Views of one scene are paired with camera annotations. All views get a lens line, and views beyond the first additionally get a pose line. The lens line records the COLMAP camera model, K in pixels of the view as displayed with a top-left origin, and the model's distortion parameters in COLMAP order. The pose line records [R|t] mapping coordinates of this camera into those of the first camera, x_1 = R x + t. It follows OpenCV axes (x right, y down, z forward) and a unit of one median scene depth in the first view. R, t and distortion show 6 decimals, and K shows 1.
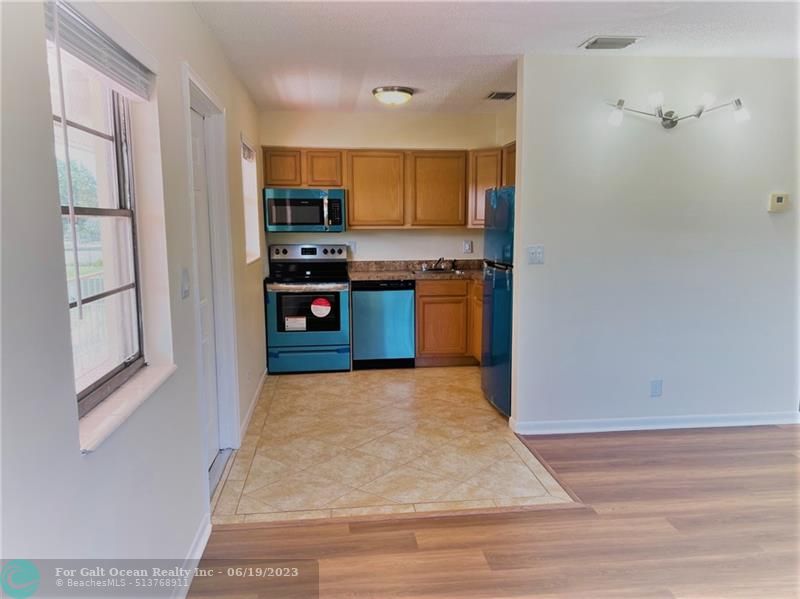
lens RADIAL K [[616.8, 0, 400.0], [0, 616.8, 299.5], [0, 0, 1]] dist [0.005198, -0.004154]
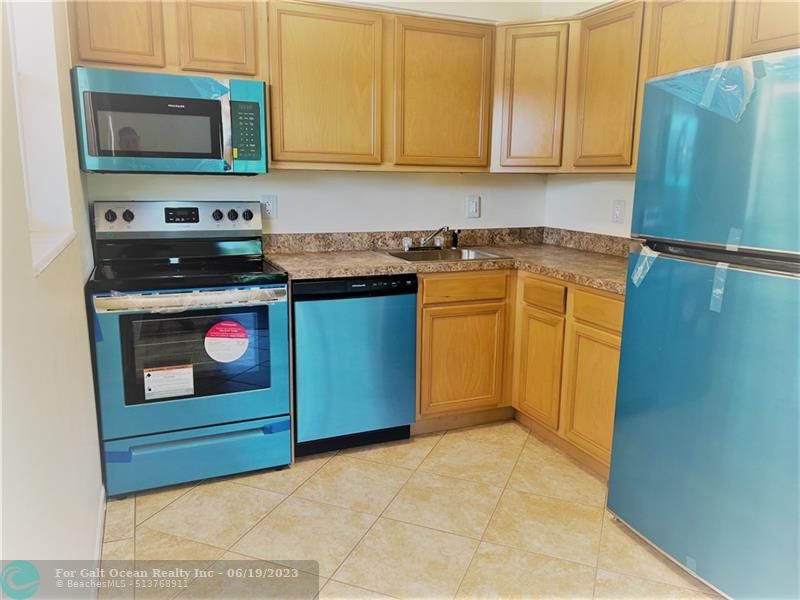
lens RADIAL K [[598.5, 0, 399.5], [0, 598.5, 290.5], [0, 0, 1]] dist [-0.002213, -0.004541]
pose [[0.957326, -0.036307, 0.286720, -0.128634], [0.018439, 0.997729, 0.064778, -0.049504], [-0.288420, -0.056727, 0.955822, 0.533493]]
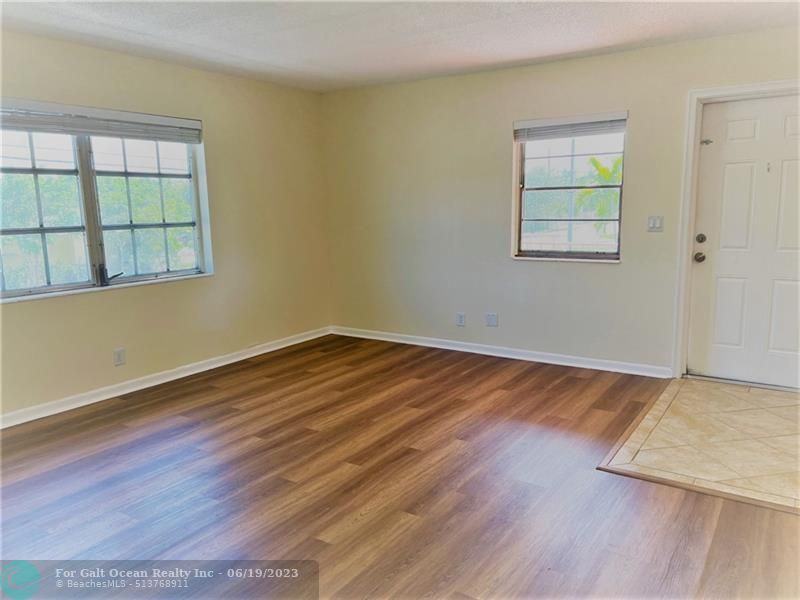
lens RADIAL K [[597.0, 0, 409.5], [0, 597.0, 300.7], [0, 0, 1]] dist [0.001693, -0.000113]
pose [[-0.648745, 0.134705, -0.748989, 0.631953], [-0.077160, 0.967494, 0.240836, -0.075938], [0.757084, 0.214033, -0.617263, 0.693091]]
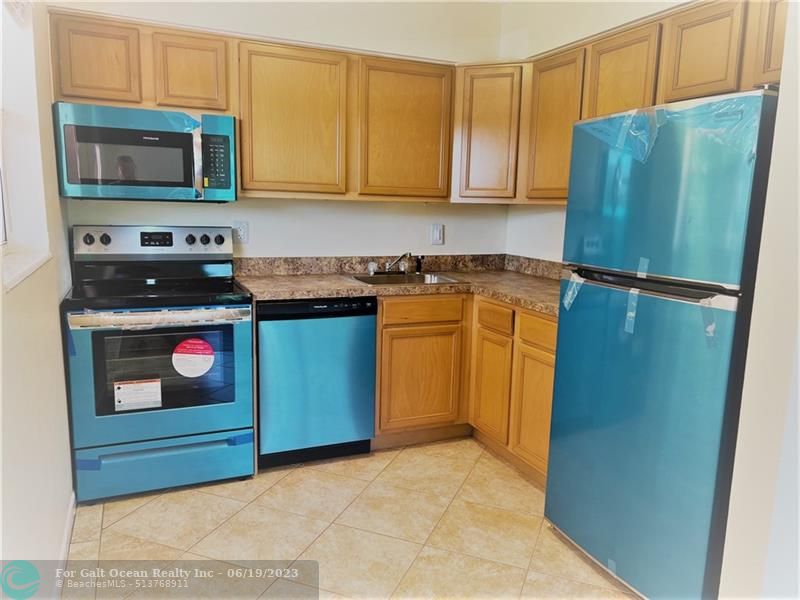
lens RADIAL K [[599.9, 0, 400.0], [0, 599.9, 300.0], [0, 0, 1]] dist [-0.002308, -0.005695]
pose [[0.955089, -0.018272, 0.295755, -0.109406], [0.006959, 0.999205, 0.039259, -0.048560], [-0.296237, -0.035438, 0.954457, 0.492812]]
